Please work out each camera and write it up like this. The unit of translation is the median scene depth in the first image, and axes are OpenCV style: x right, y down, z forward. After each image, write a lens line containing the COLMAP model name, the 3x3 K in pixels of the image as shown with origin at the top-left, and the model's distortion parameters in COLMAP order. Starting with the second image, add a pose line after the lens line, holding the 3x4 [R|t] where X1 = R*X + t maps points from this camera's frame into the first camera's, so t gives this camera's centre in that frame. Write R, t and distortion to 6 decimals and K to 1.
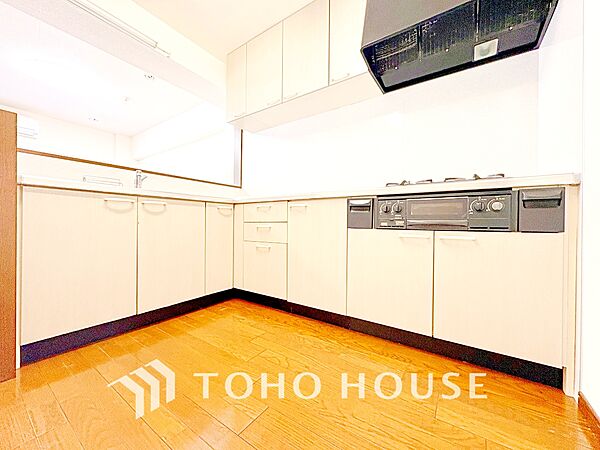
lens RADIAL K [[240.3, 0, 299.3], [0, 240.3, 224.5], [0, 0, 1]] dist [0.002100, 0.000223]
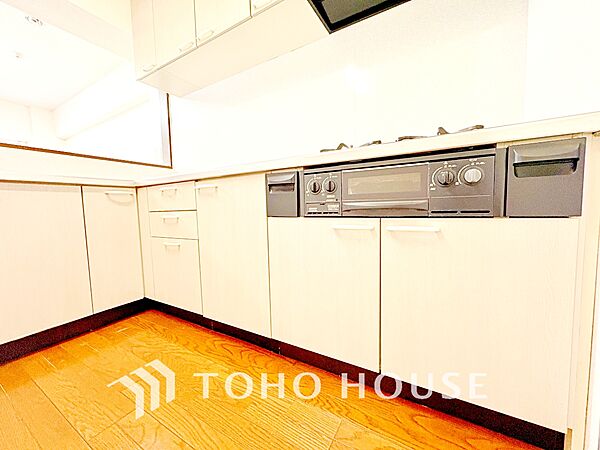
lens RADIAL K [[240.3, 0, 300.2], [0, 240.3, 224.2], [0, 0, 1]] dist [0.002100, 0.000223]
pose [[0.996518, -0.040408, 0.072933, 0.243716], [0.035378, 0.996990, 0.068991, -0.008144], [-0.075501, -0.066171, 0.994948, 0.302709]]
